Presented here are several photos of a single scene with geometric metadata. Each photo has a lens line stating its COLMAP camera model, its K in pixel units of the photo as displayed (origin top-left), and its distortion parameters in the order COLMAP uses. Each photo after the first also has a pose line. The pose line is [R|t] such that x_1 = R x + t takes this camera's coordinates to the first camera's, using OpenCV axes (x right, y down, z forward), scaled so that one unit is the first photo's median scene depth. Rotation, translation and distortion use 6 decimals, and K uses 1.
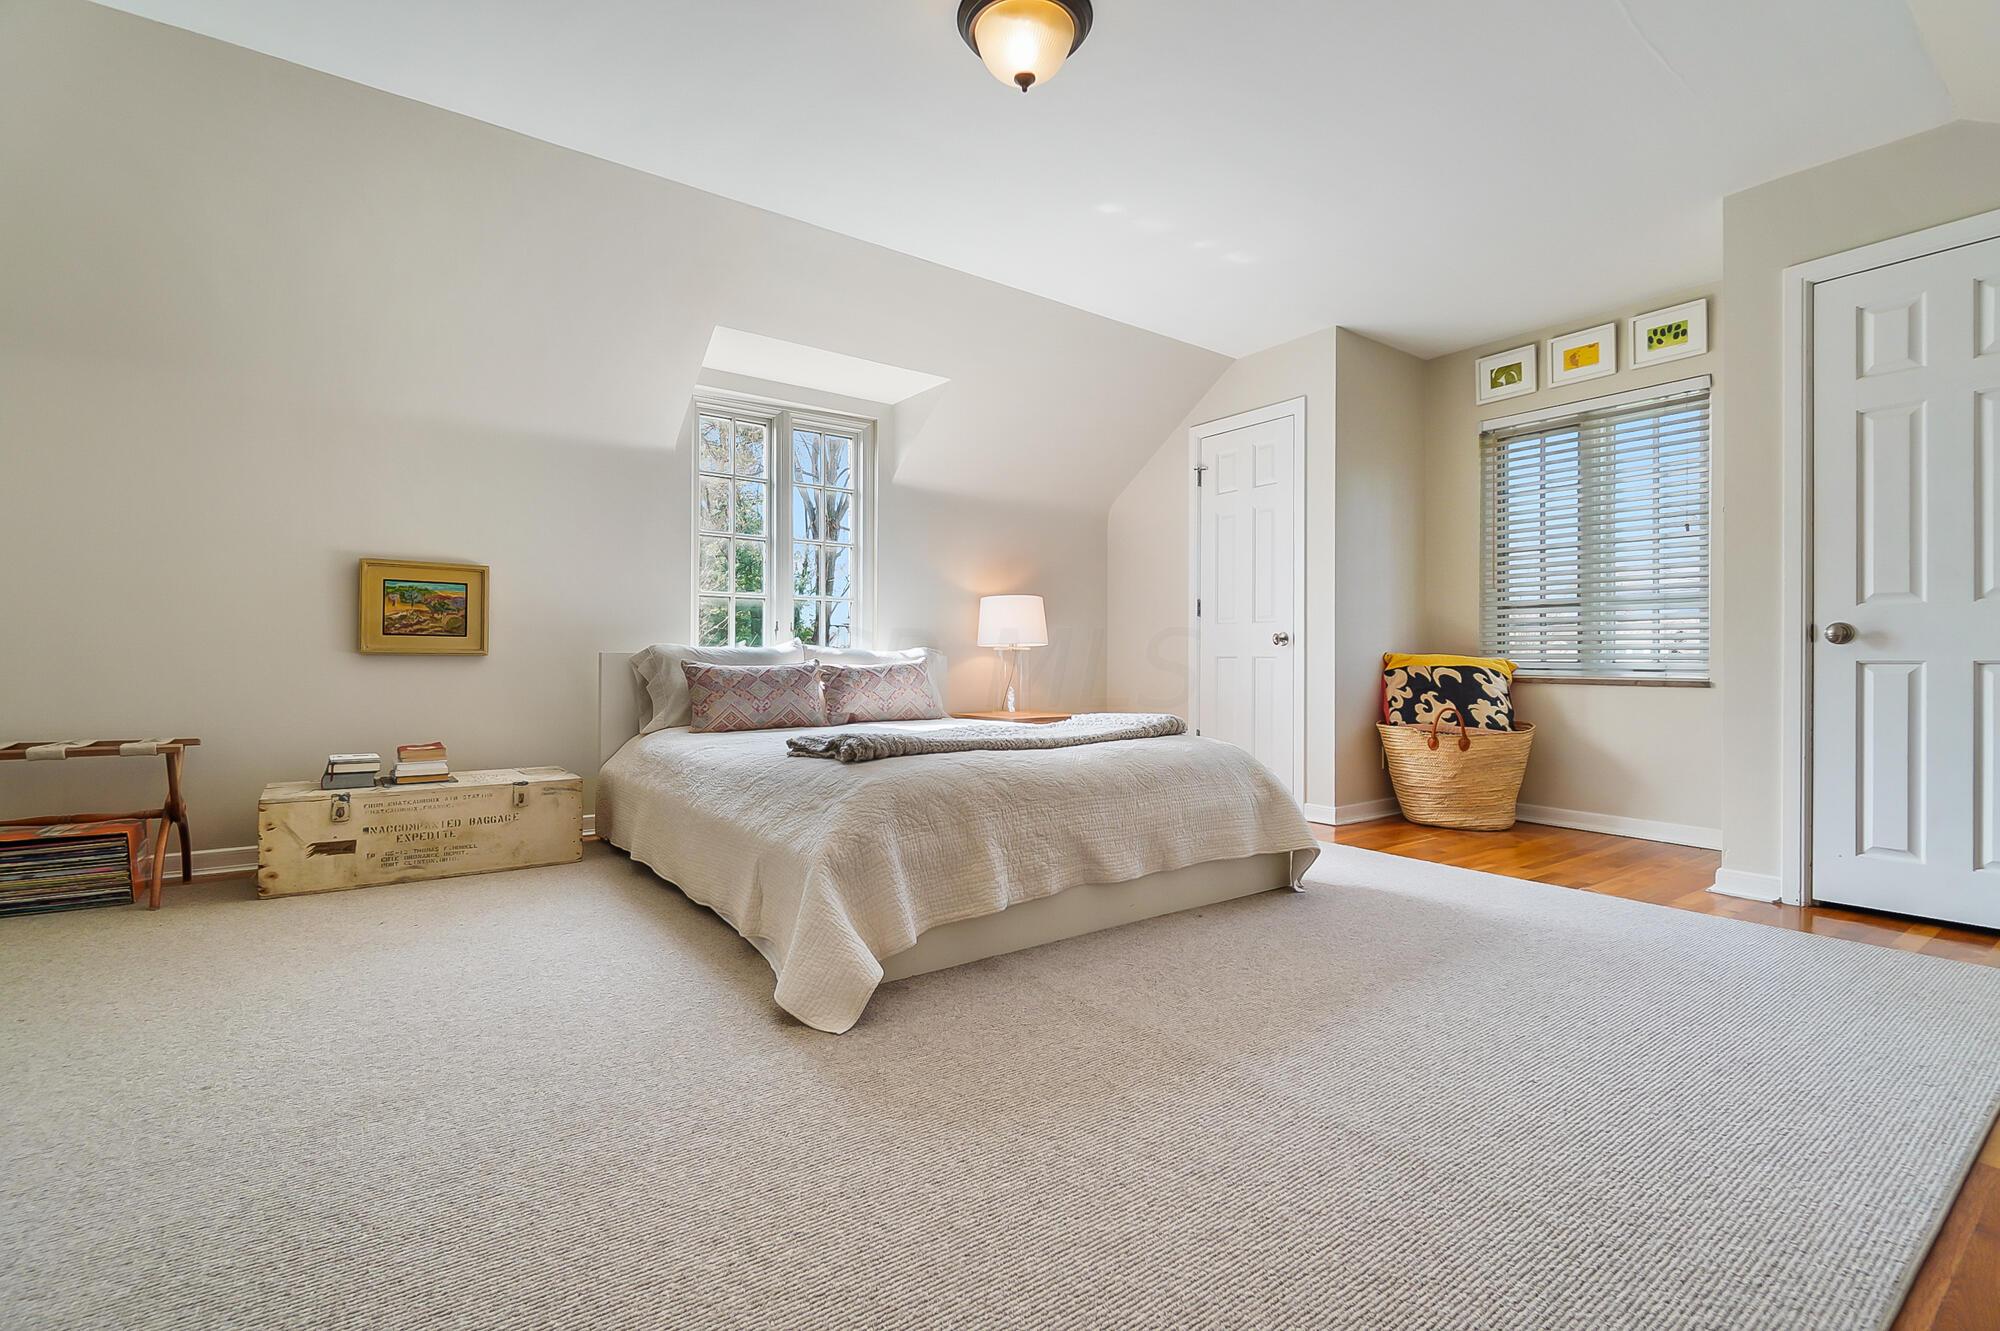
lens RADIAL K [[876.8, 0, 997.6], [0, 876.8, 667.4], [0, 0, 1]] dist [0.000352, 0.000033]
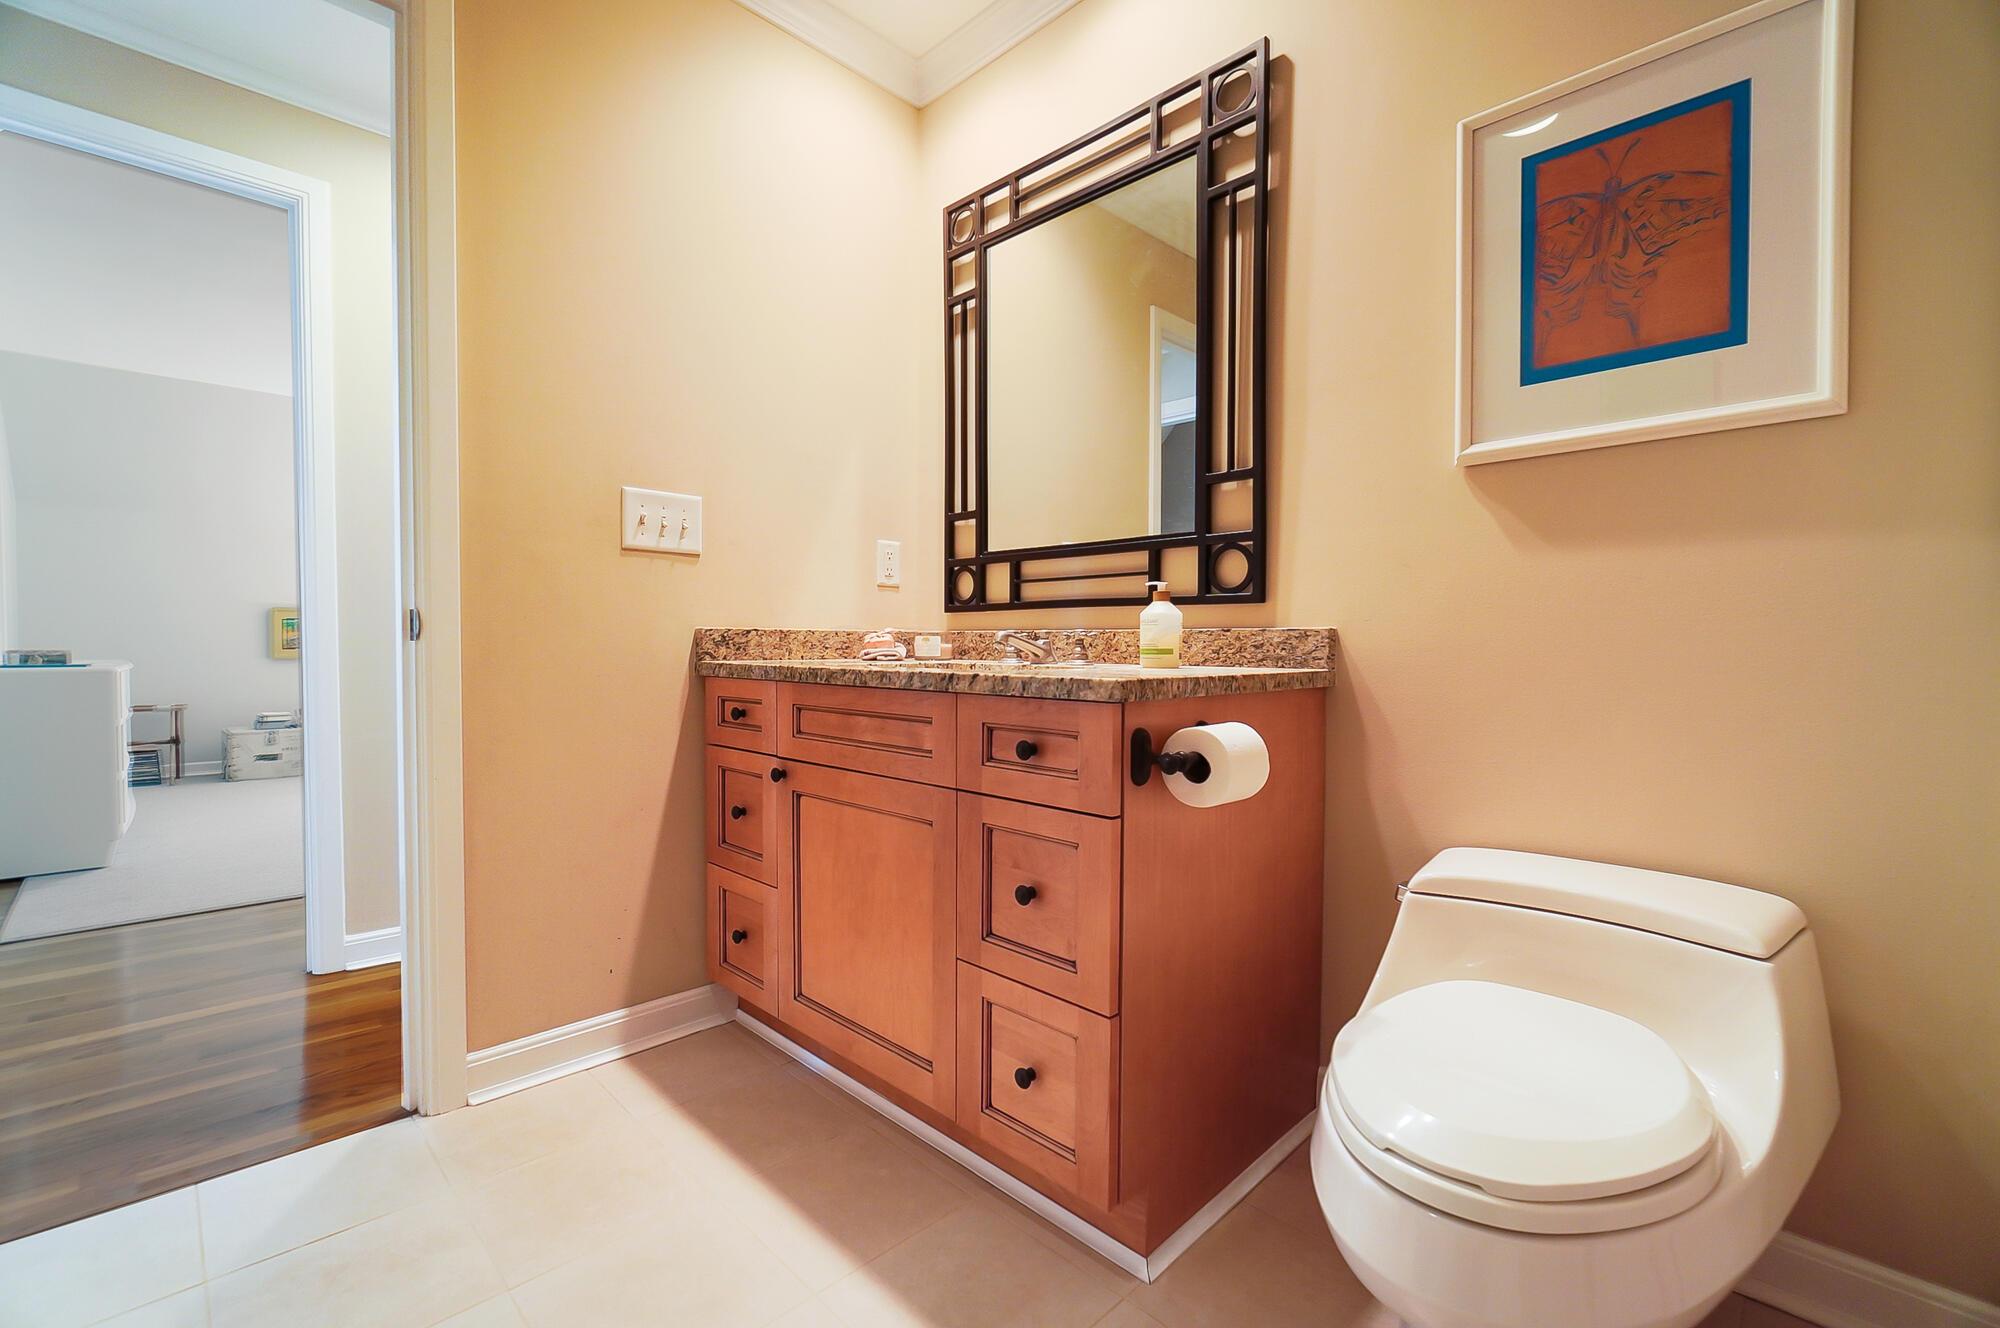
lens RADIAL K [[876.8, 0, 1000.9], [0, 876.8, 658.7], [0, 0, 1]] dist [0.000352, 0.000033]
pose [[0.986752, 0.003984, 0.162185, 0.570875], [-0.005593, 0.999940, 0.009467, -0.049257], [-0.162137, -0.010249, 0.986715, -1.248211]]
